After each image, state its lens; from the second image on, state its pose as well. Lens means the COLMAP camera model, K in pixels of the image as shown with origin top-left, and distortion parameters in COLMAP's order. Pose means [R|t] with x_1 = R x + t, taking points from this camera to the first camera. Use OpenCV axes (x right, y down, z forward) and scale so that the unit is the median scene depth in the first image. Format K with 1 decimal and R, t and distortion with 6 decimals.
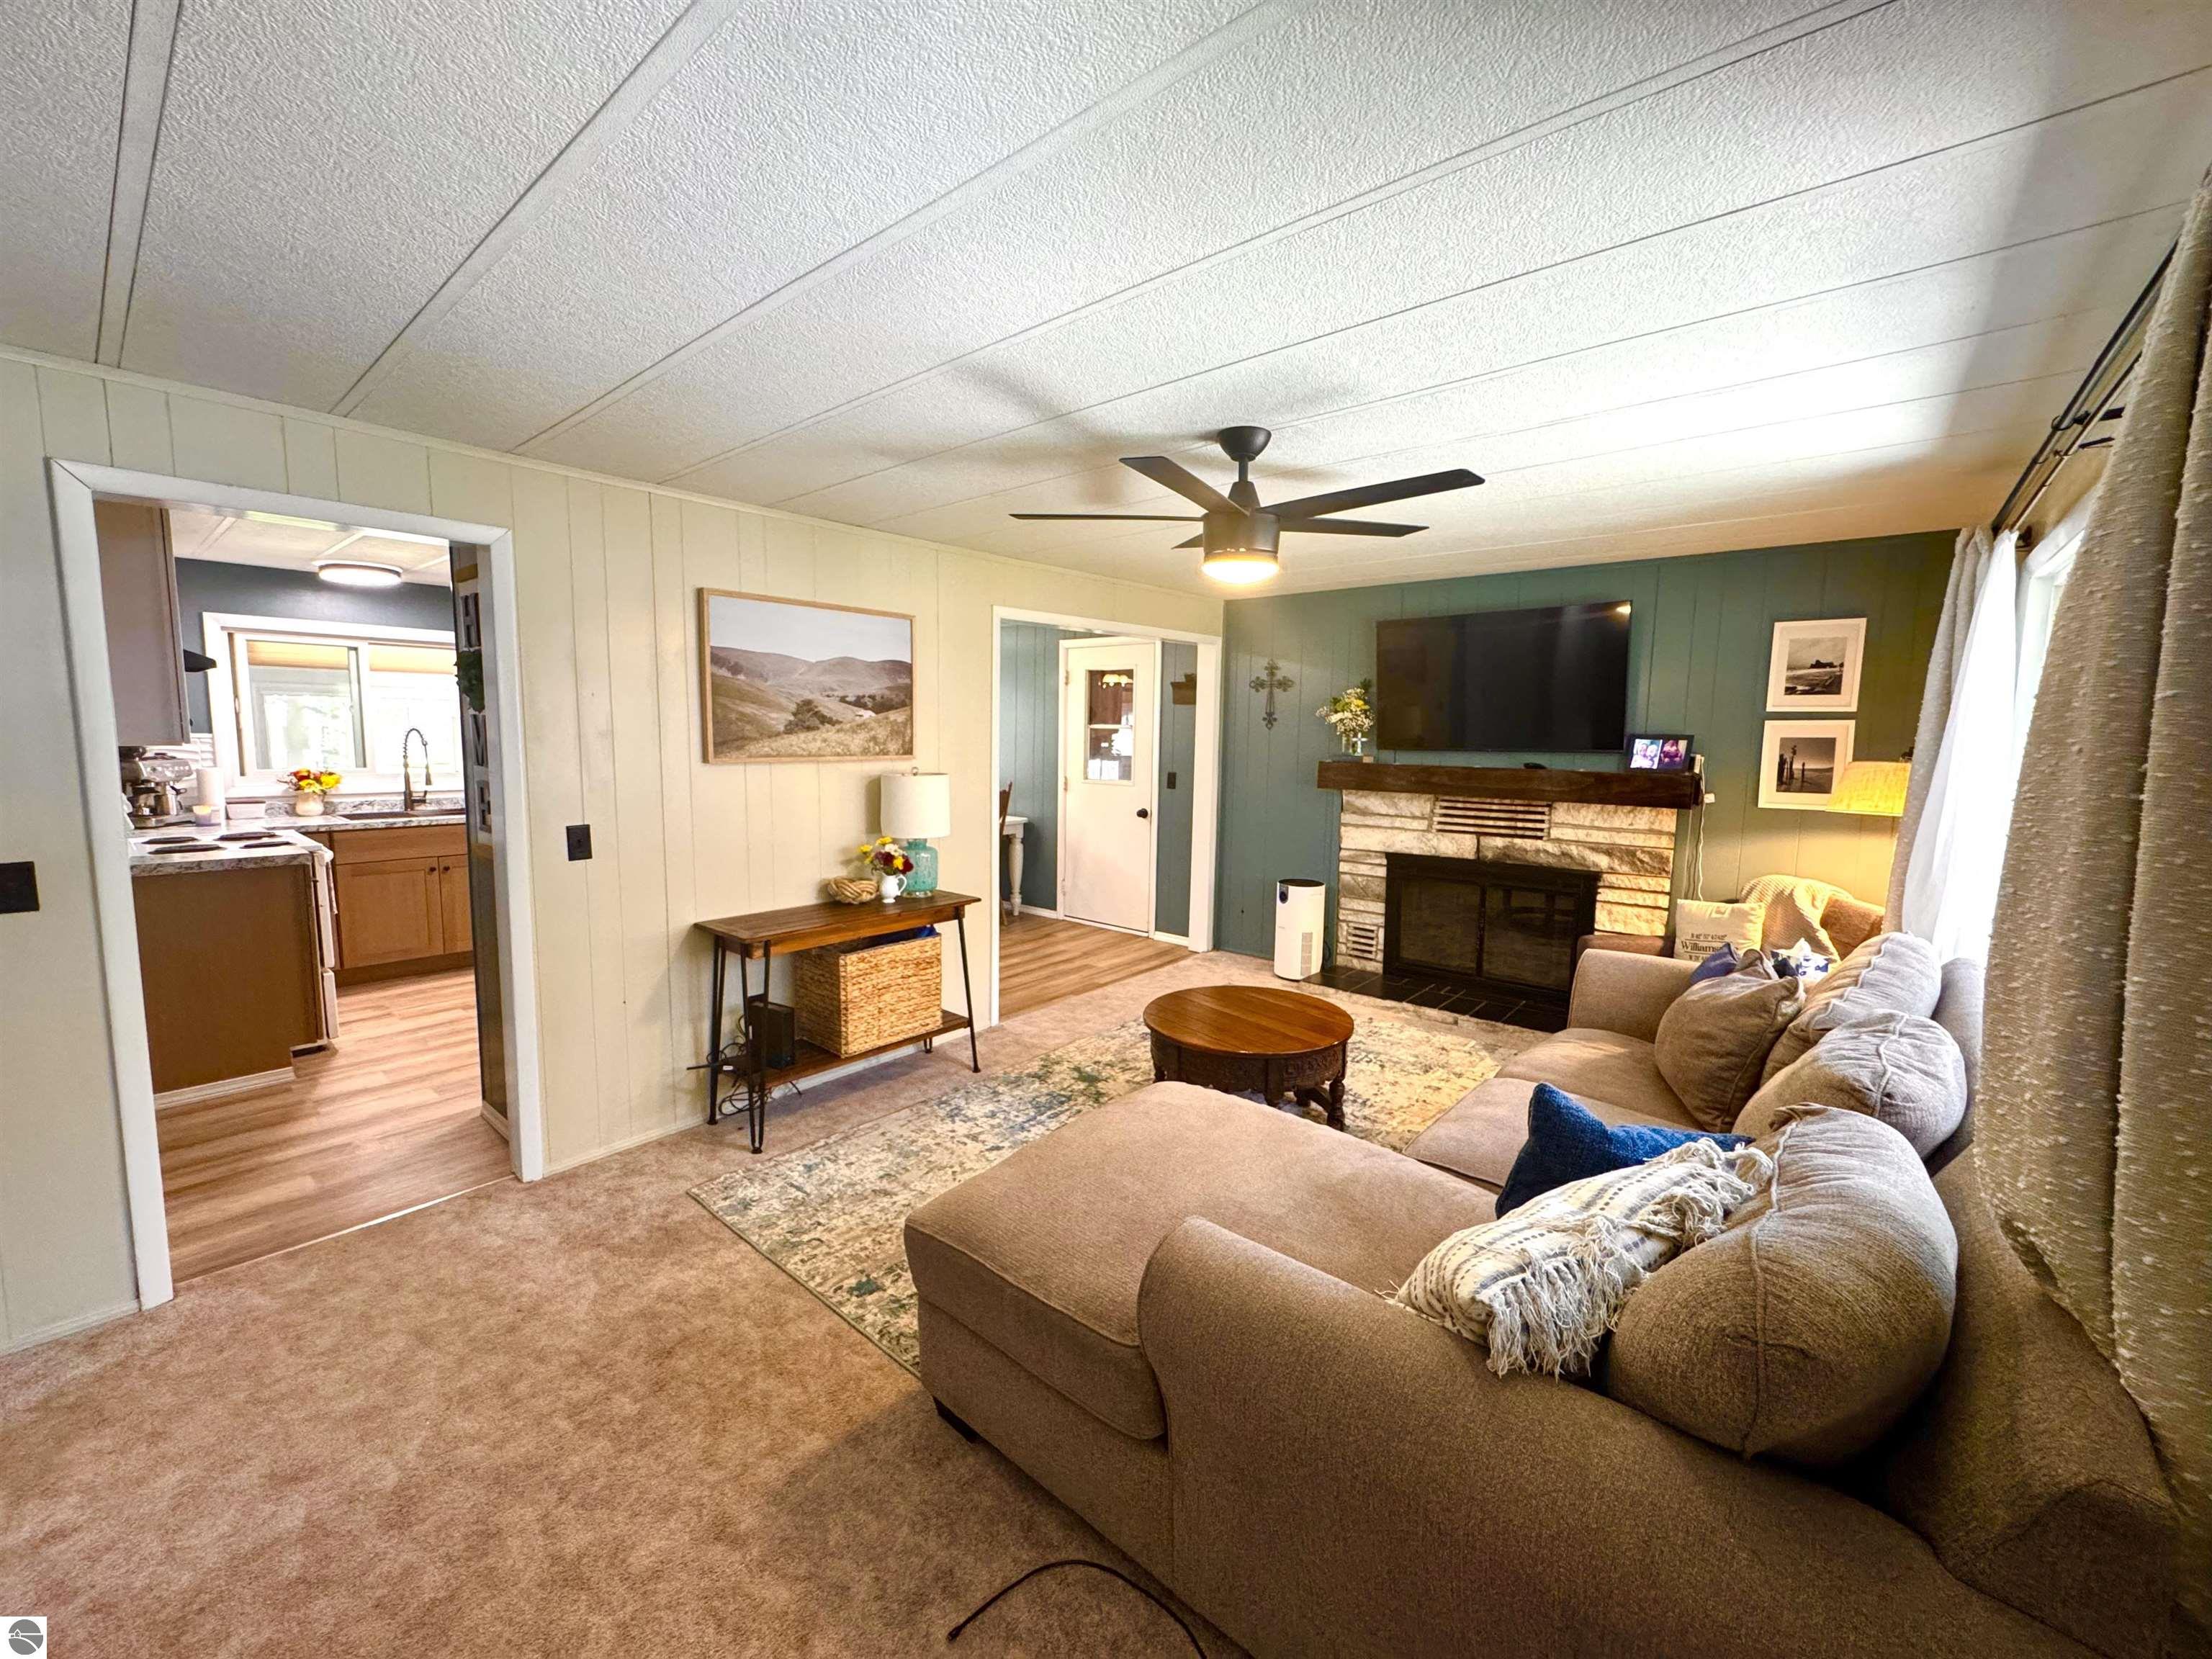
lens RADIAL K [[887.5, 0, 1106.0], [0, 887.5, 829.5], [0, 0, 1]] dist [-0.001688, -0.000585]
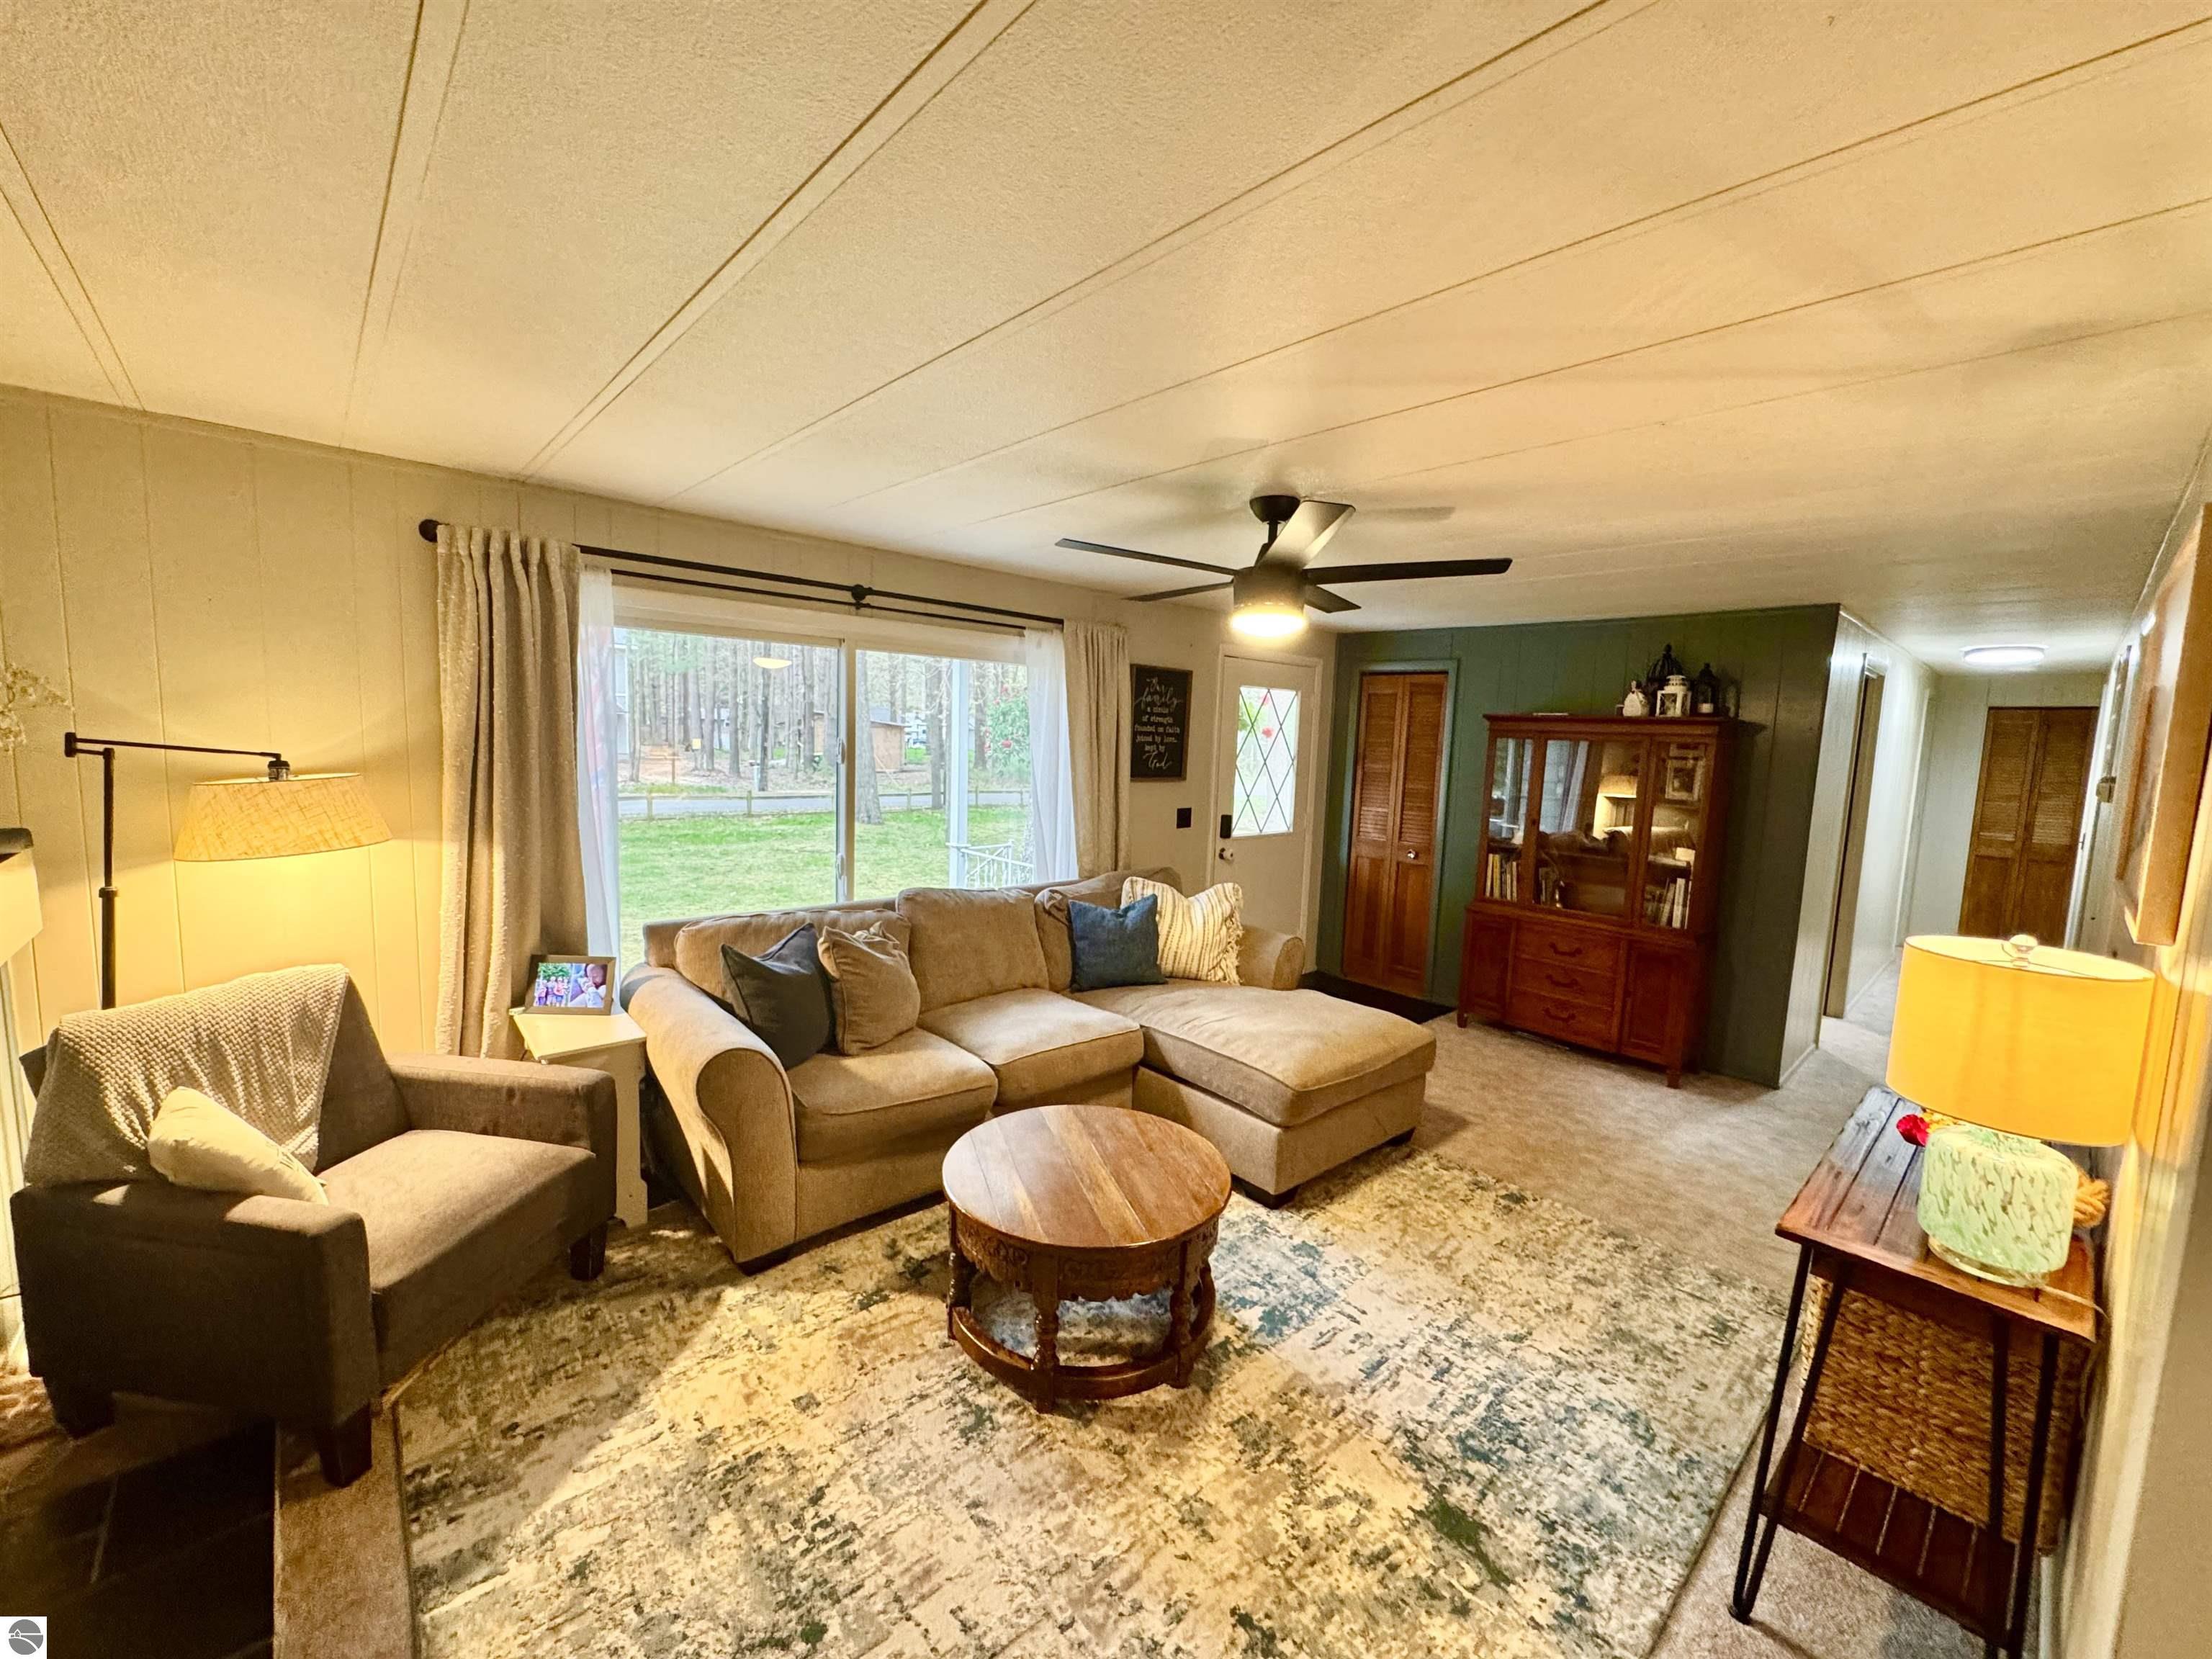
lens RADIAL K [[887.5, 0, 1106.0], [0, 887.5, 829.5], [0, 0, 1]] dist [-0.001688, -0.000585]
pose [[-0.990613, -0.062674, 0.121479, 0.139470], [-0.035401, 0.976003, 0.214861, -0.192852], [-0.132030, 0.208543, -0.969060, 1.484679]]
